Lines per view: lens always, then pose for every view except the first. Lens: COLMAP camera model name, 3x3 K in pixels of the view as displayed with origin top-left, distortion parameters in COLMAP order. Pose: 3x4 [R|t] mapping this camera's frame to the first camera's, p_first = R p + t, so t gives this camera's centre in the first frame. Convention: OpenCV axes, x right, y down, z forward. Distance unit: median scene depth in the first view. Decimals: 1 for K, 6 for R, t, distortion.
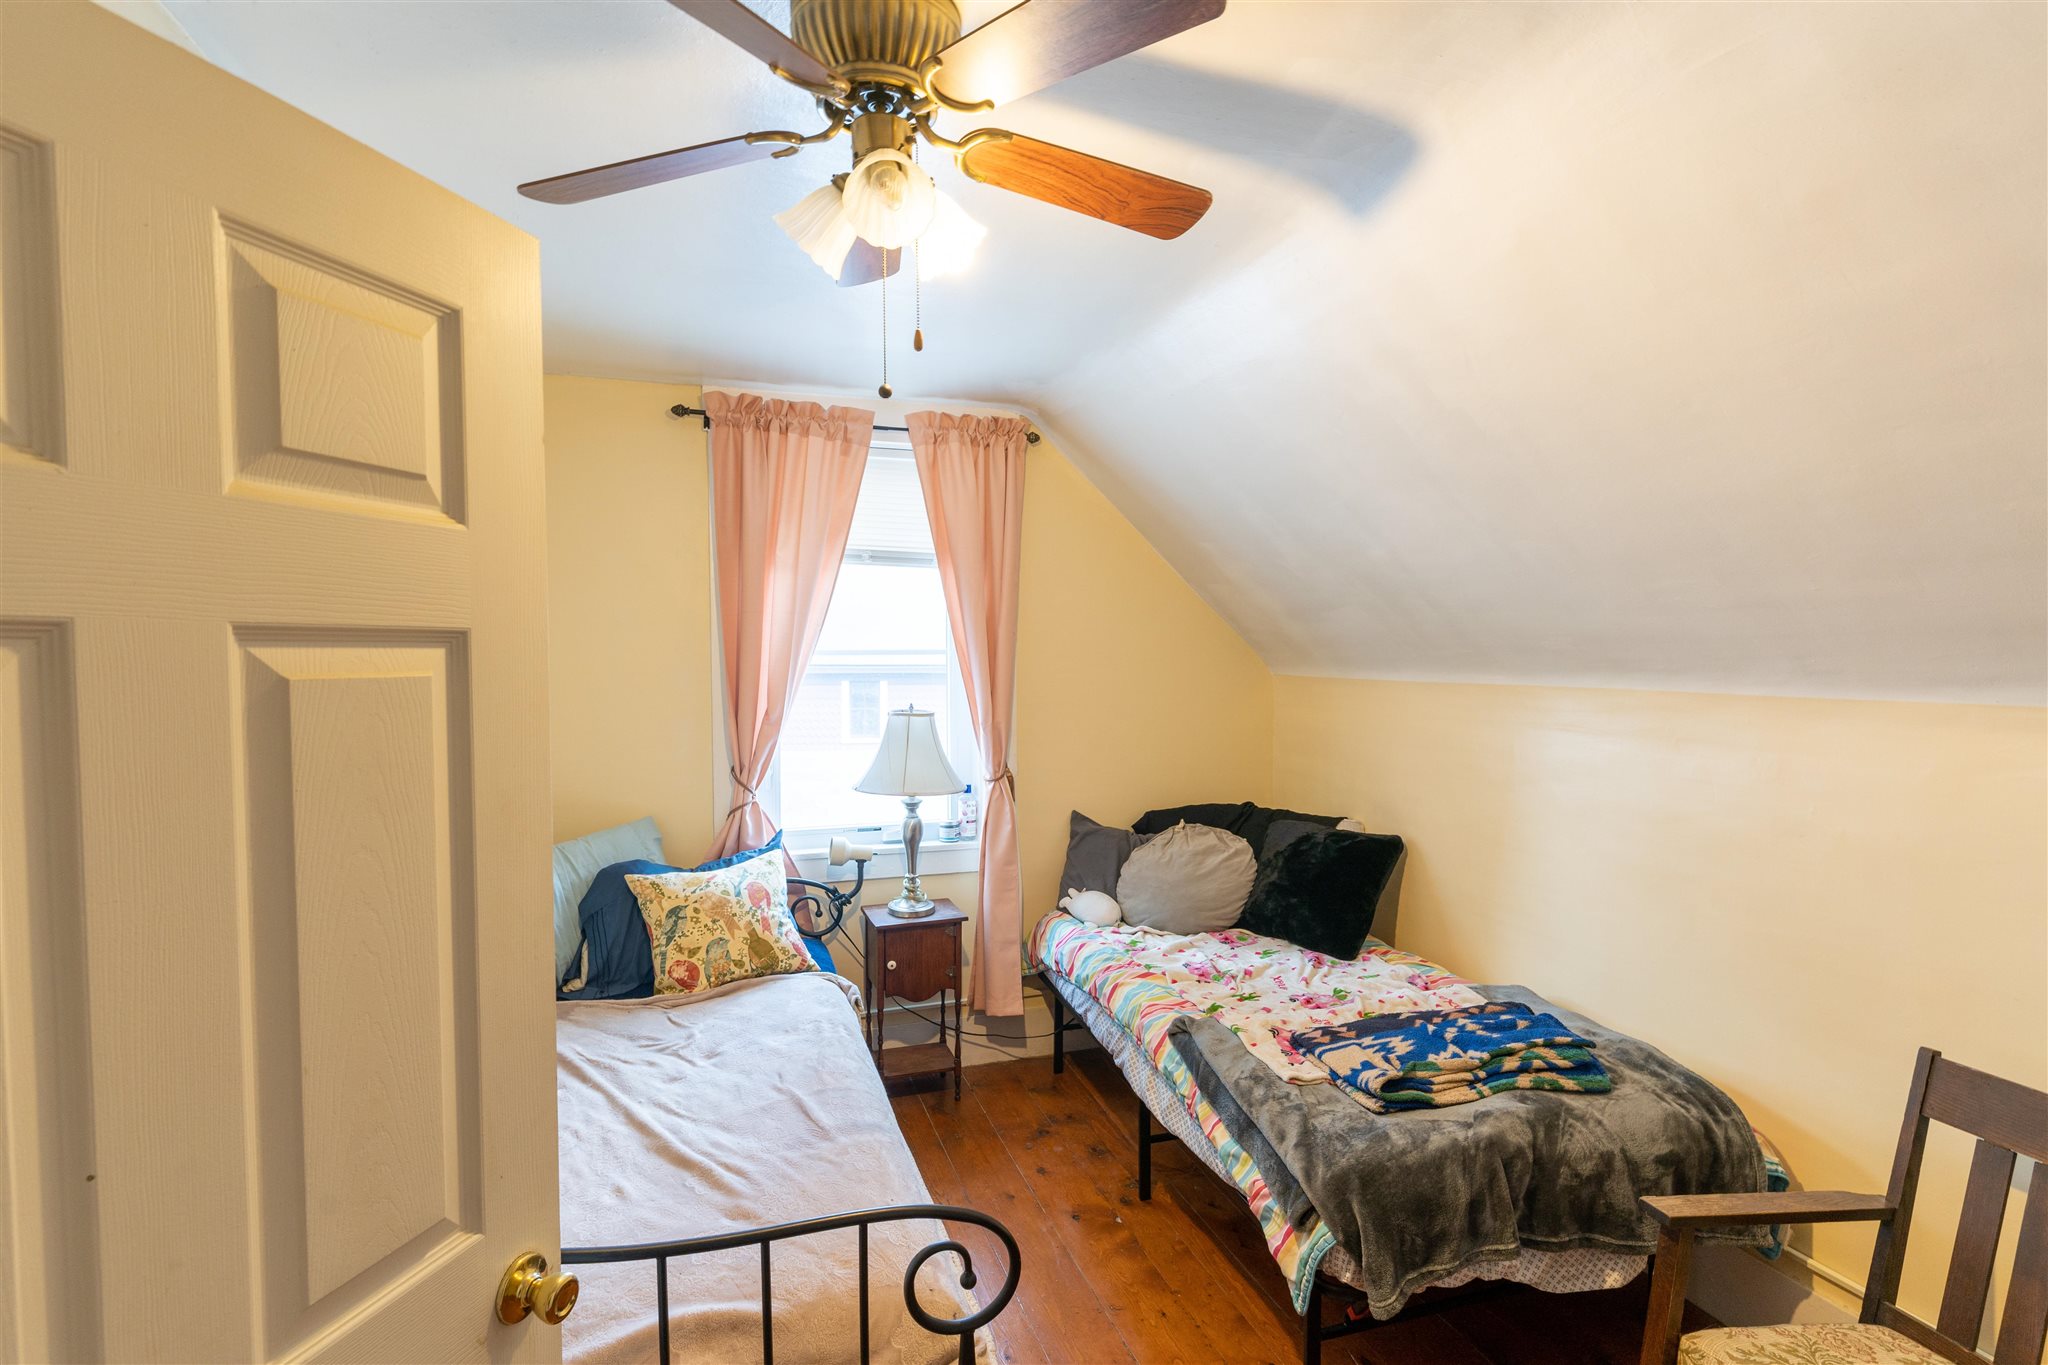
lens RADIAL K [[972.2, 0, 1024.0], [0, 972.2, 687.8], [0, 0, 1]] dist [0.003270, 0.000205]
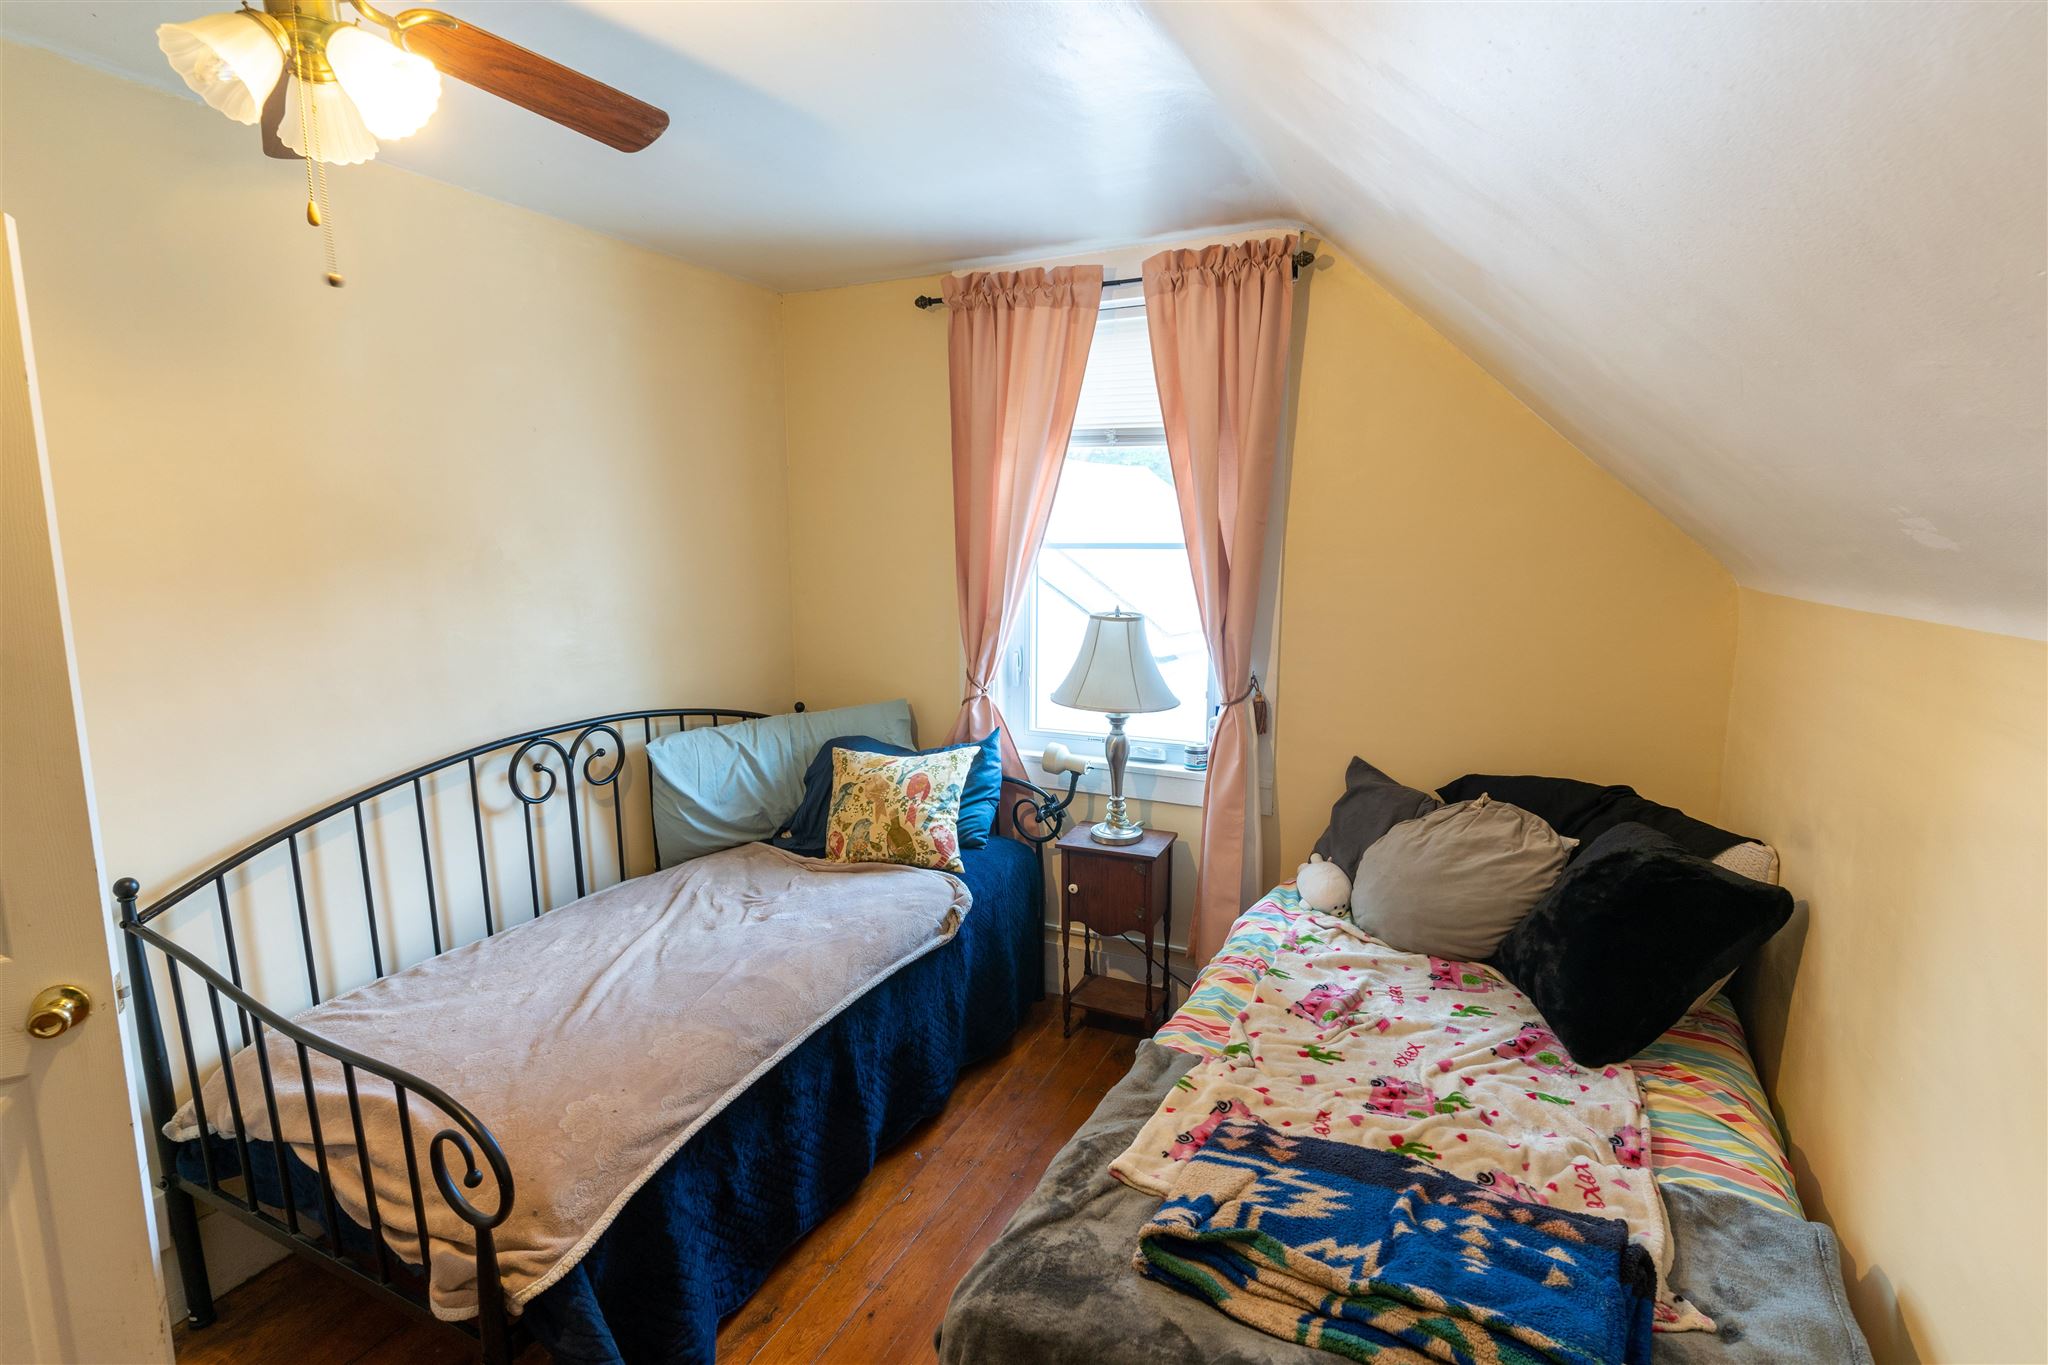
lens RADIAL K [[978.2, 0, 1024.0], [0, 978.2, 682.5], [0, 0, 1]] dist [0.000264, 0.000103]
pose [[0.714517, 0.102430, -0.692079, 0.446109], [-0.027145, 0.992538, 0.118874, -0.017570], [0.699091, -0.066151, 0.711966, 0.314252]]
